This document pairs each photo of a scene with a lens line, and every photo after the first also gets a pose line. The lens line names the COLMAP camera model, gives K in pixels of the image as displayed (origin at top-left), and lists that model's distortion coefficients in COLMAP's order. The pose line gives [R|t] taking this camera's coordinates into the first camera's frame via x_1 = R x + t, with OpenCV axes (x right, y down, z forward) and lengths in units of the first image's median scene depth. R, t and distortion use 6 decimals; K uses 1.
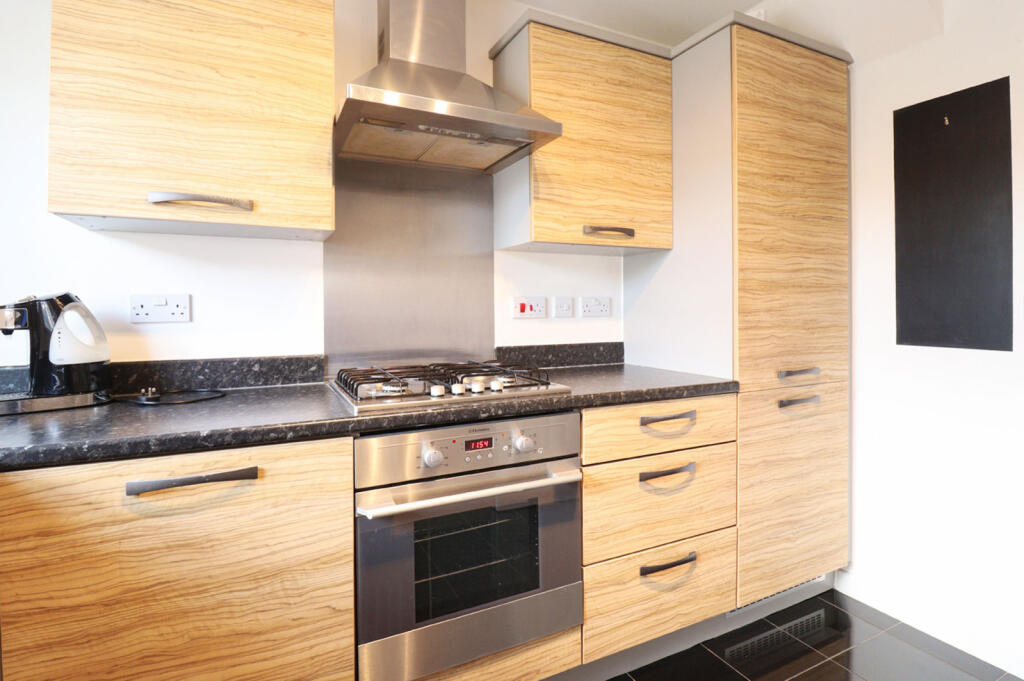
lens RADIAL K [[524.5, 0, 511.0], [0, 524.5, 317.9], [0, 0, 1]] dist [-0.000118, -0.015153]
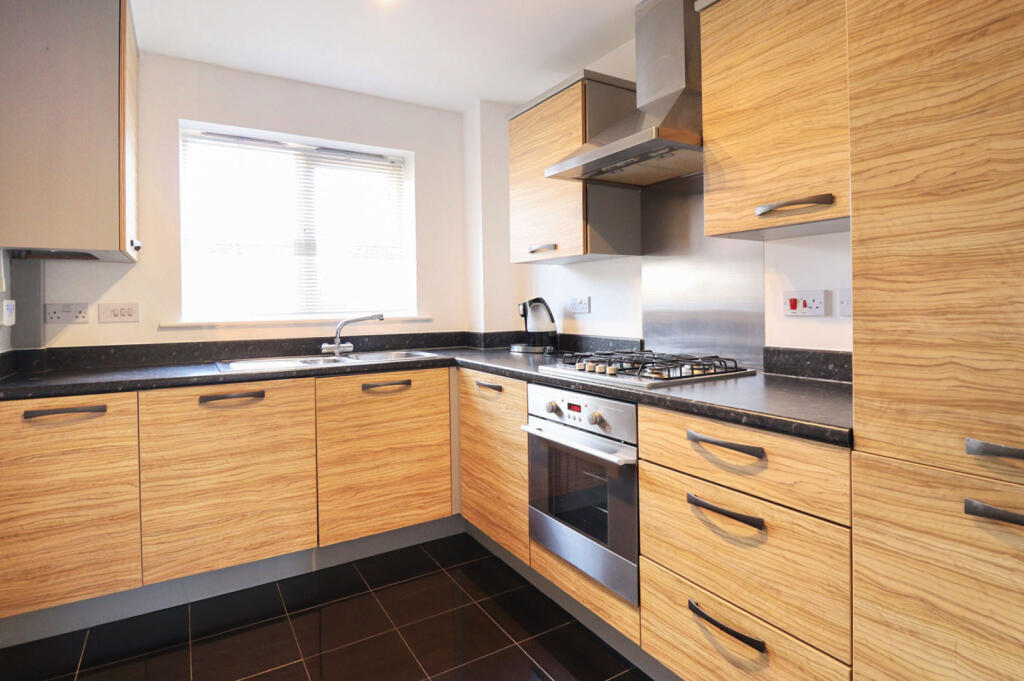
lens RADIAL K [[524.5, 0, 511.0], [0, 524.5, 317.9], [0, 0, 1]] dist [-0.000118, -0.015153]
pose [[0.089084, 0.028082, -0.995628, 0.977548], [-0.005557, 0.999601, 0.027697, -0.020847], [0.996009, 0.003065, 0.089205, 0.555036]]
